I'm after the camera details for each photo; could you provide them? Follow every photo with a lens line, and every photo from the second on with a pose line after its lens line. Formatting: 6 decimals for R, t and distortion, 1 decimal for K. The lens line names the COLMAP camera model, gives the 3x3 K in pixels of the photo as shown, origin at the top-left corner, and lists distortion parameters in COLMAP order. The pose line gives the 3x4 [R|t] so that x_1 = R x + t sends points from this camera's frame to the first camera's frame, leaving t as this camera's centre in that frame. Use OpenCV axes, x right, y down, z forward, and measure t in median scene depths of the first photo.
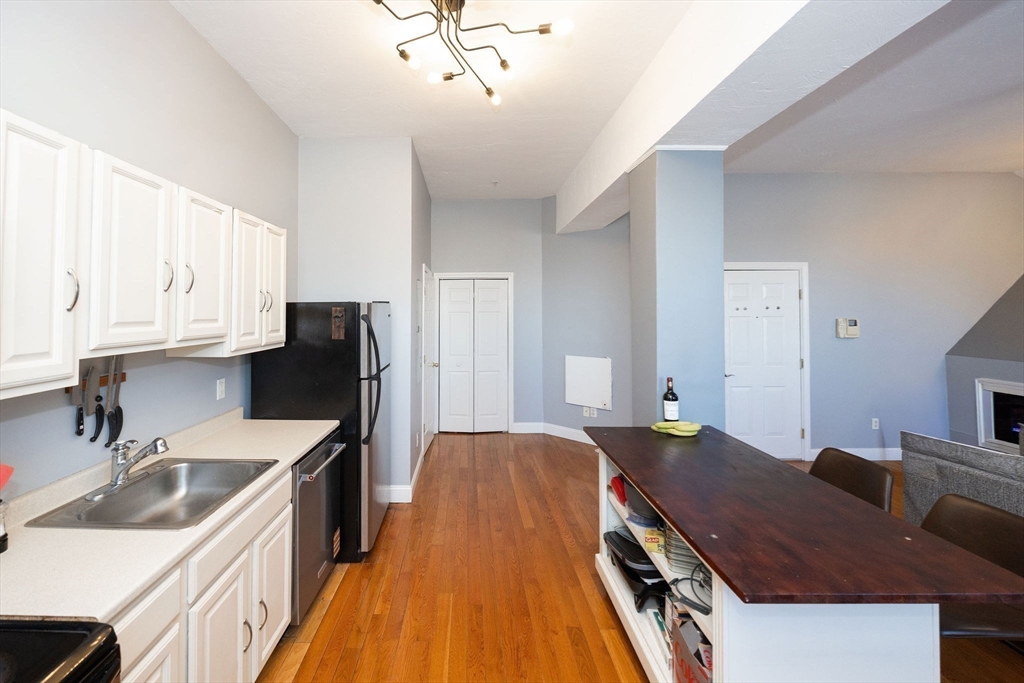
lens RADIAL K [[418.5, 0, 460.8], [0, 418.5, 302.7], [0, 0, 1]] dist [-0.010673, -0.000476]
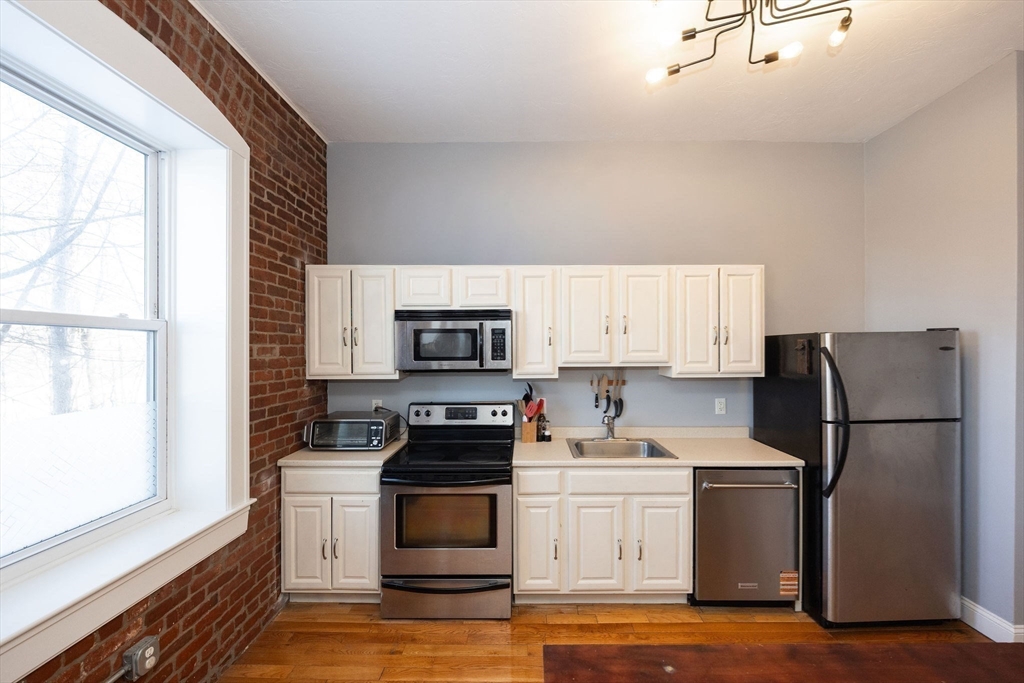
lens RADIAL K [[418.5, 0, 521.4], [0, 418.5, 350.6], [0, 0, 1]] dist [-0.010673, -0.000476]
pose [[-0.000092, 0.010699, -0.999943, 0.658102], [0.027063, 0.999577, 0.010692, 0.009051], [0.999634, -0.027060, -0.000382, 0.391395]]
